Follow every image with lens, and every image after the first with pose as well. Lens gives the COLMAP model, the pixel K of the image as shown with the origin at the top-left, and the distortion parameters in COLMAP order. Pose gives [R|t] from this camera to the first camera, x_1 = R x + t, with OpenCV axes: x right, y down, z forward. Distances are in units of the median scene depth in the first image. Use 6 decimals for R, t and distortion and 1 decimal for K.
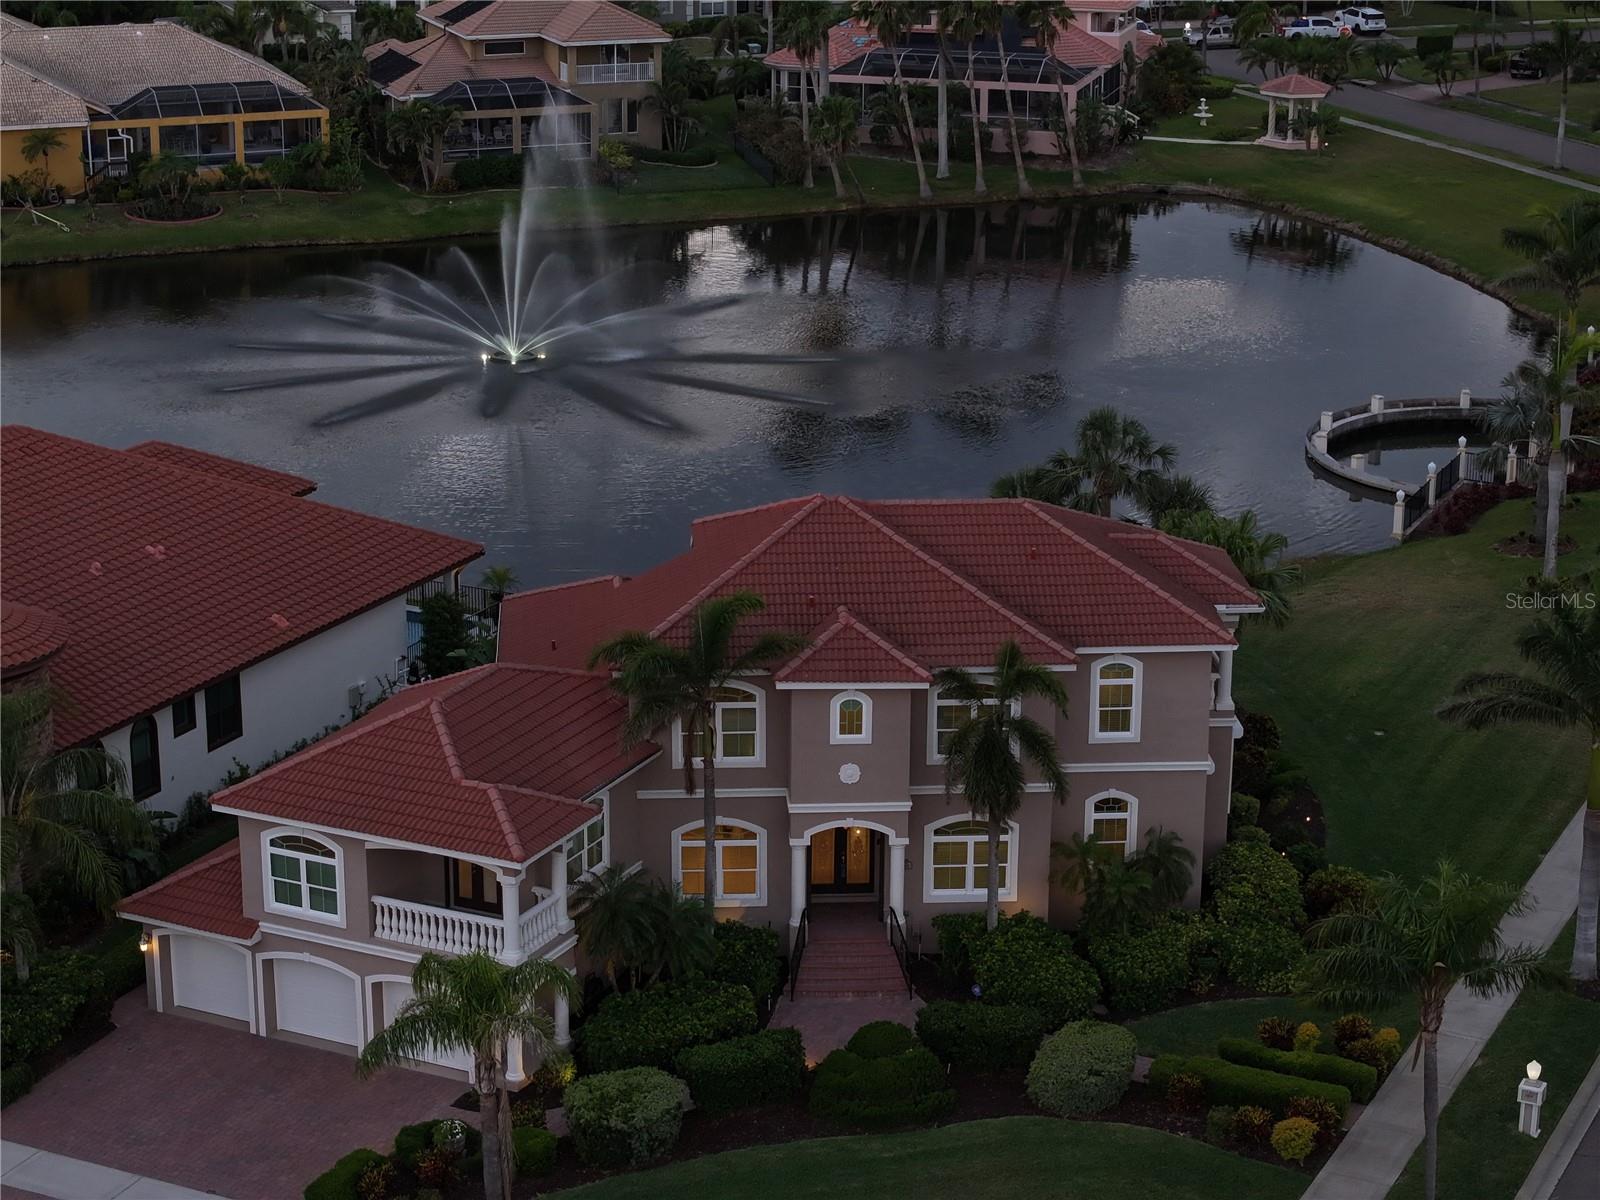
lens RADIAL K [[3214.7, 0, 800.0], [0, 3214.7, 600.0], [0, 0, 1]] dist [-0.241314, 1.376788]
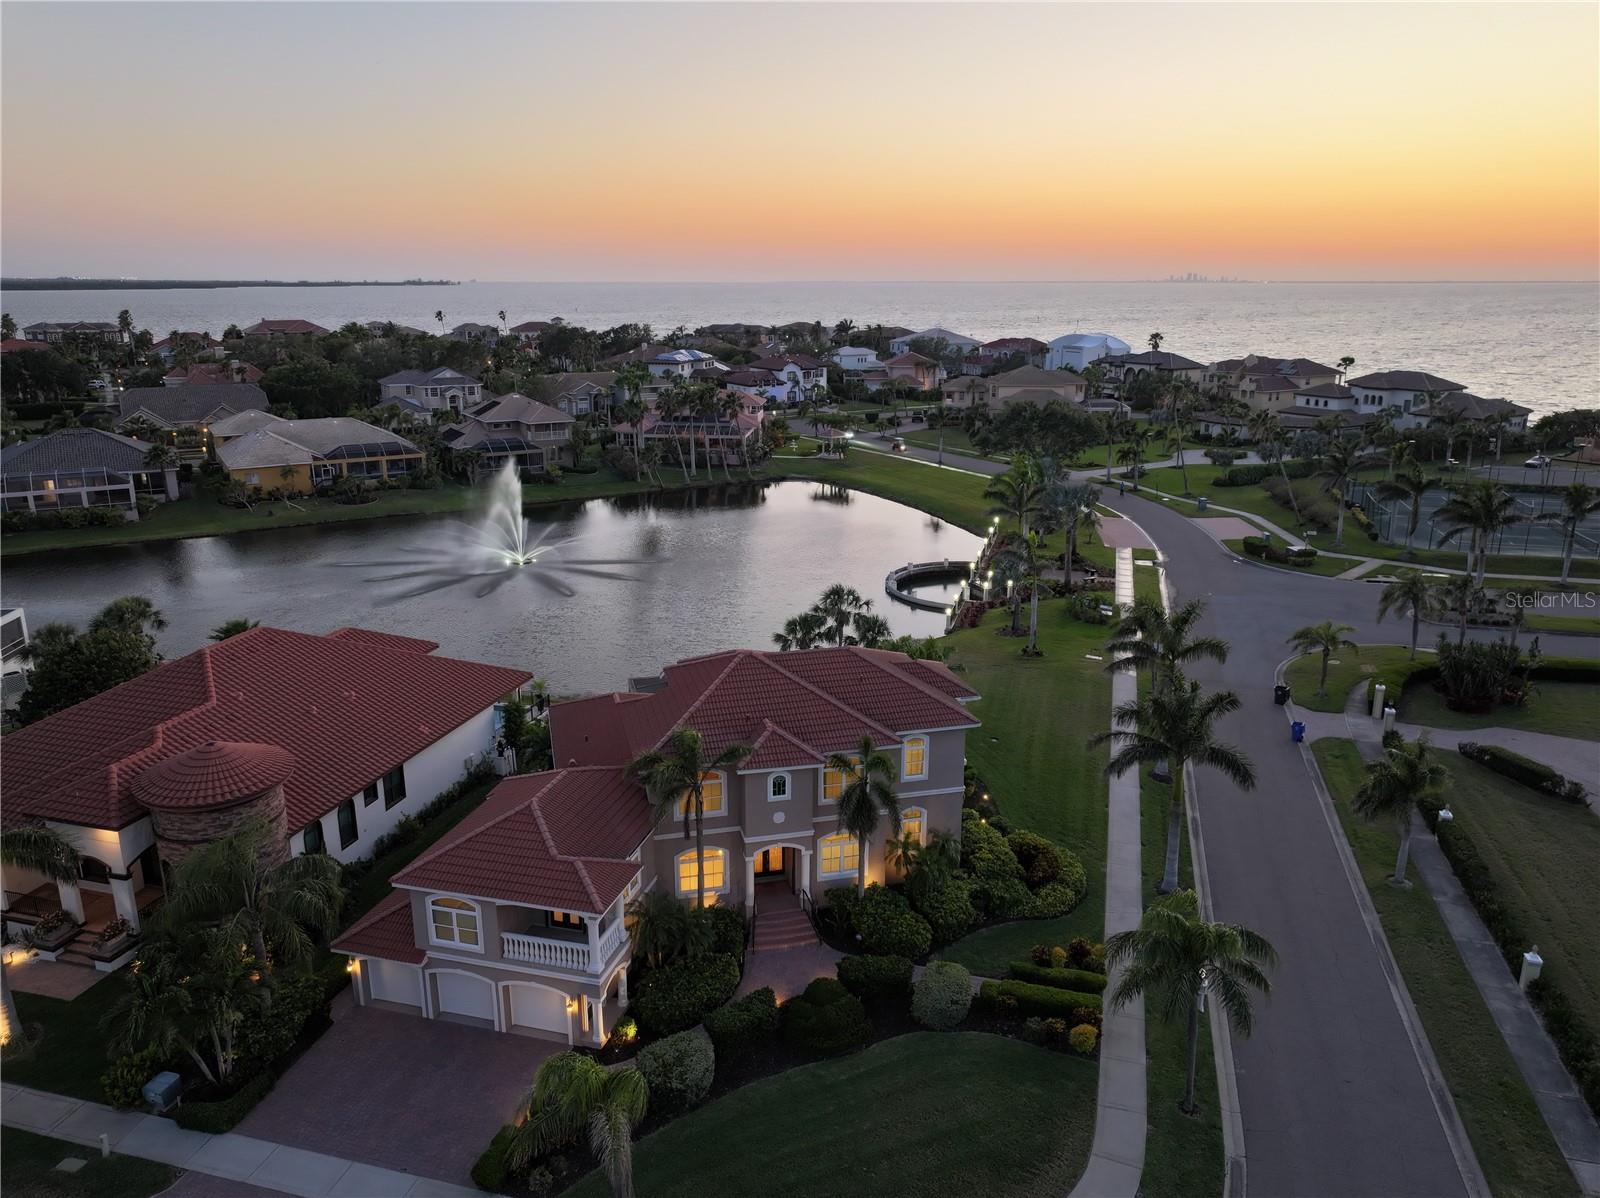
lens RADIAL K [[1123.5, 0, 800.0], [0, 1123.5, 599.0], [0, 0, 1]] dist [0.008090, -0.001739]
pose [[0.983279, -0.051857, 0.174563, -0.064291], [0.055589, 0.998317, -0.016554, -0.046531], [-0.173411, 0.025981, 0.984507, 0.351804]]
